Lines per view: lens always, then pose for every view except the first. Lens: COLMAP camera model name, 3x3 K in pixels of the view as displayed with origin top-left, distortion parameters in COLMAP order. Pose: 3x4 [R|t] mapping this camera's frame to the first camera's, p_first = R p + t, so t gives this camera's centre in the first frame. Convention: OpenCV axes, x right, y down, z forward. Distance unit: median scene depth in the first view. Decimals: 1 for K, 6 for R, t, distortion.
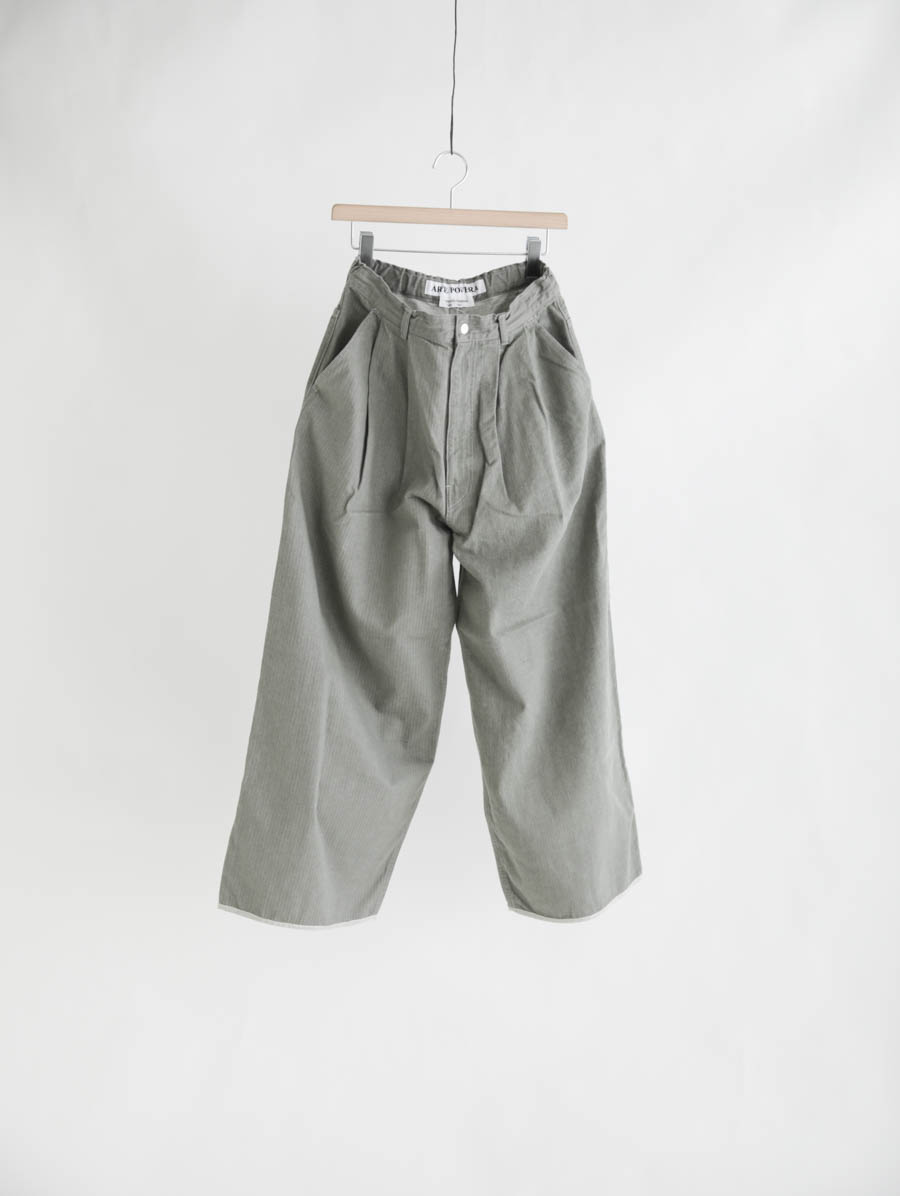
lens RADIAL K [[1647.1, 0, 453.8], [0, 1647.1, 596.1], [0, 0, 1]] dist [0.076127, 0.000000]
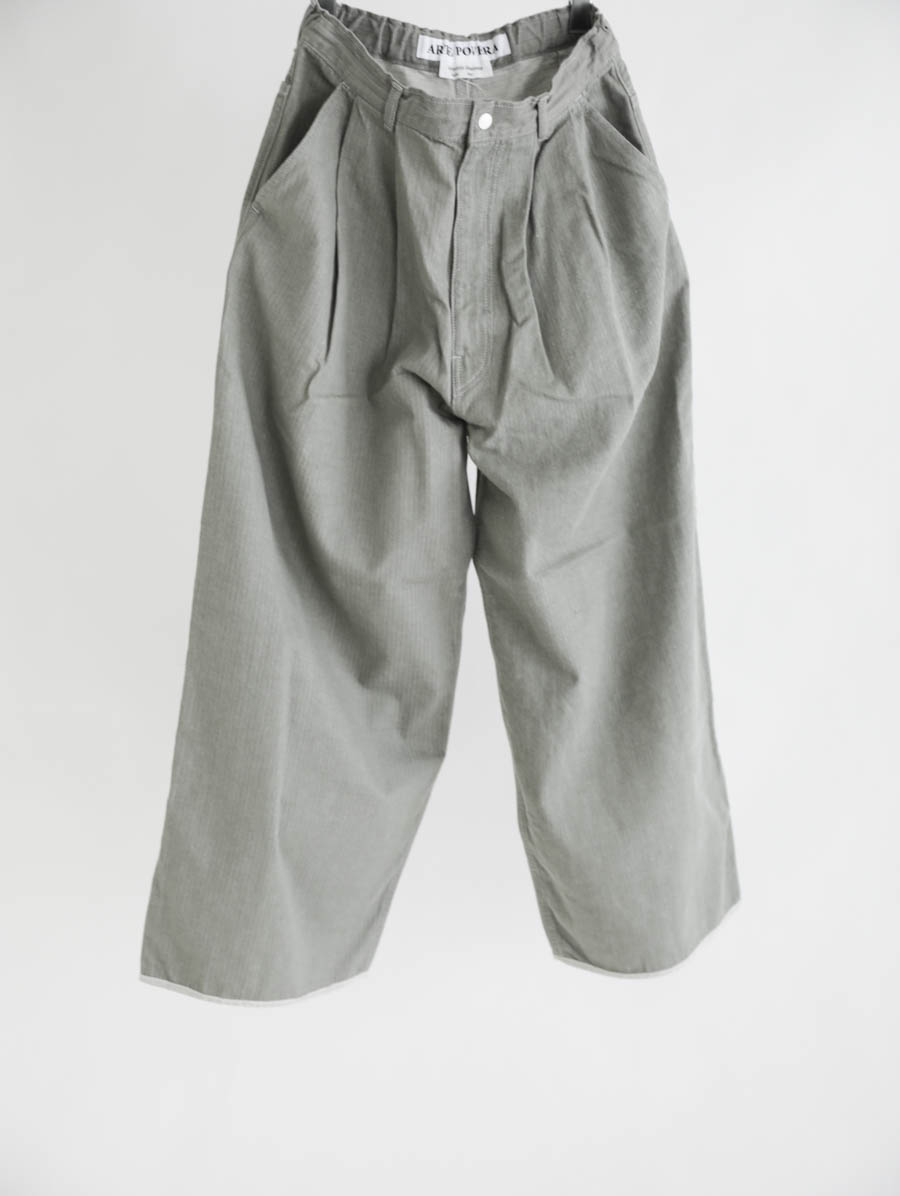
lens RADIAL K [[1647.1, 0, 441.0], [0, 1647.1, 607.2], [0, 0, 1]] dist [0.076127, 0.000000]
pose [[0.999456, -0.023282, 0.023360, -0.028806], [0.020583, 0.993744, 0.109766, -0.038583], [-0.025770, -0.109225, 0.993683, 0.320280]]
